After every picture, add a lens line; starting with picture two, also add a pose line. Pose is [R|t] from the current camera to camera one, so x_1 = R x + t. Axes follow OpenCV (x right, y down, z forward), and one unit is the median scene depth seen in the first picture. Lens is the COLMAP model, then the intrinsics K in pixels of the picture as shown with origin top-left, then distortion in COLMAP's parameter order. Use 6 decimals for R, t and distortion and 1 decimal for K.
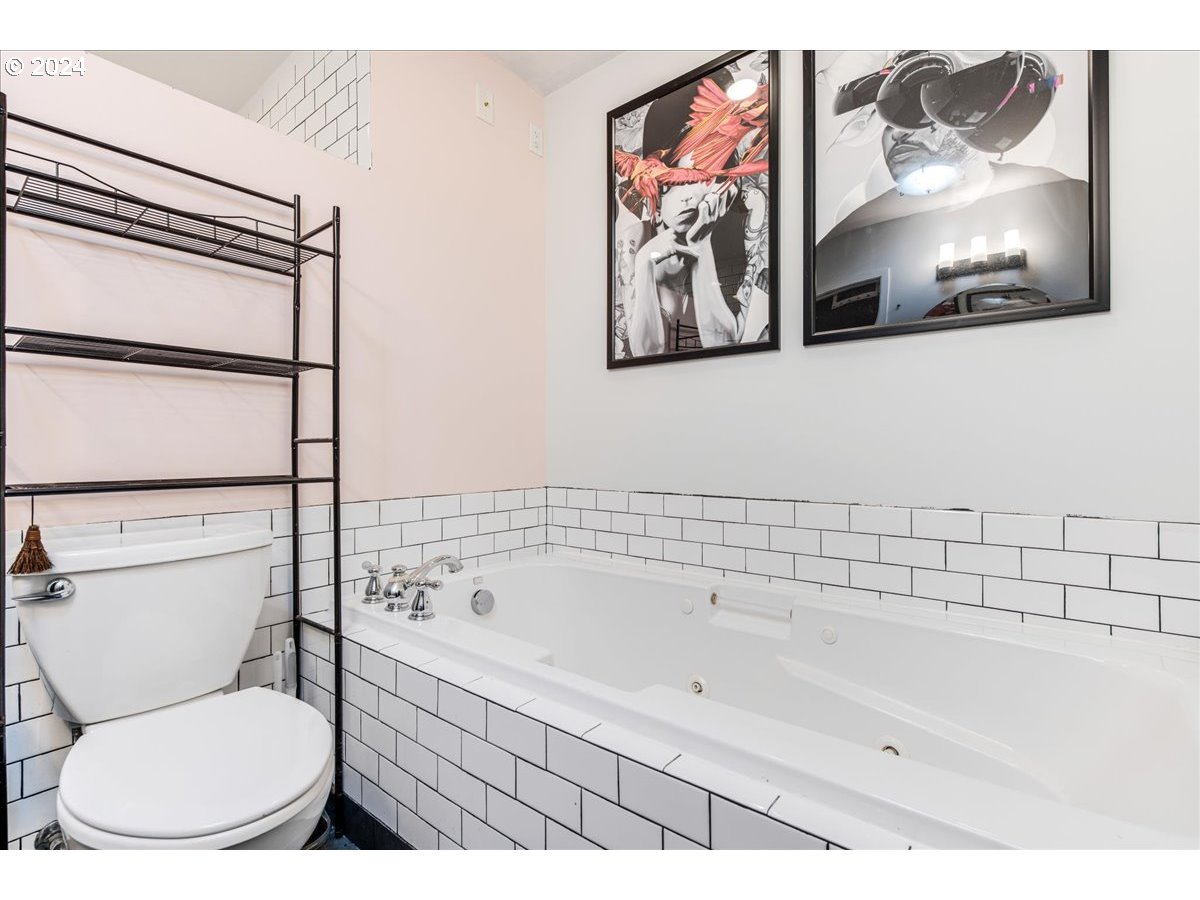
lens RADIAL K [[554.0, 0, 600.0], [0, 554.0, 450.0], [0, 0, 1]] dist [0.001971, 0.000477]
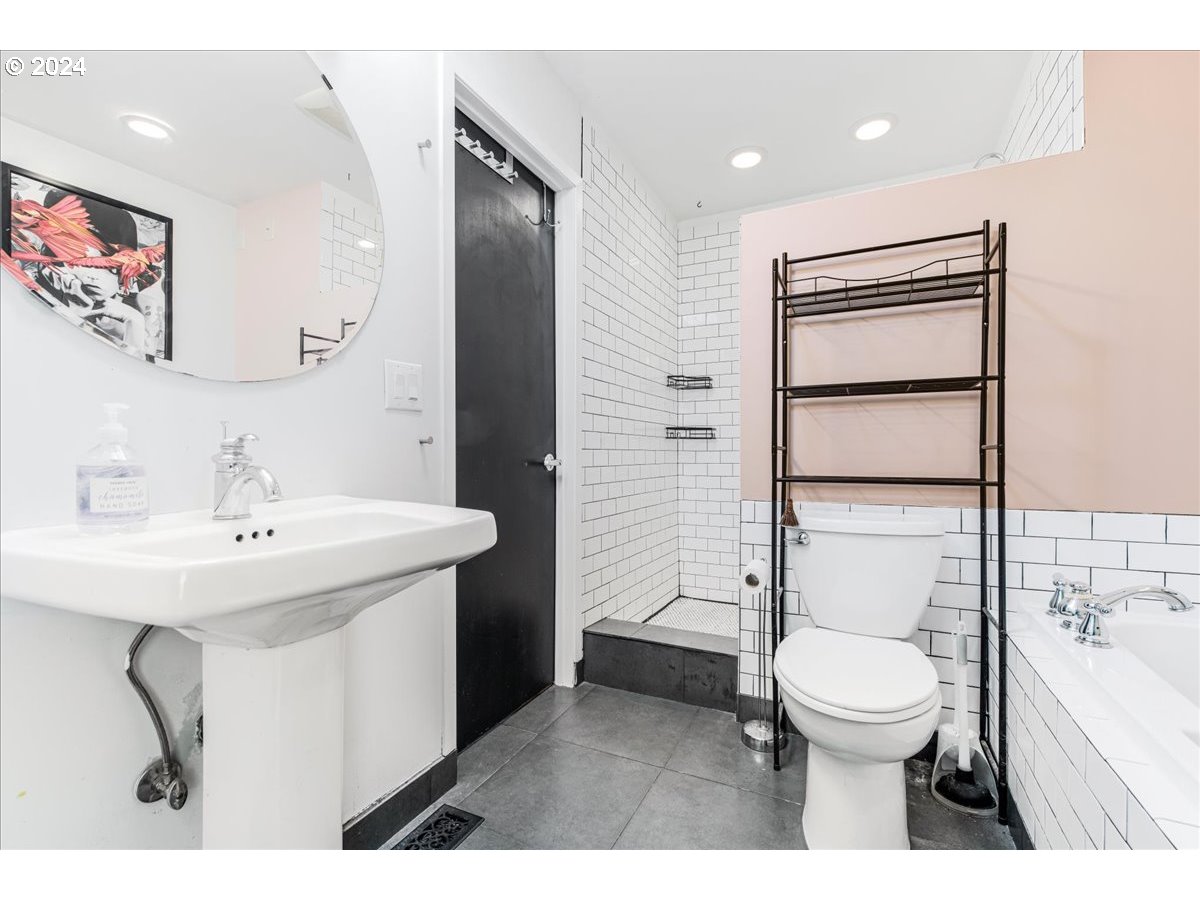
lens RADIAL K [[536.5, 0, 598.6], [0, 536.5, 457.5], [0, 0, 1]] dist [-0.000691, -0.000225]
pose [[0.210566, 0.004566, -0.977569, 0.352654], [0.000193, 0.999989, 0.004712, -0.001891], [0.977580, -0.001181, 0.210562, 0.041774]]
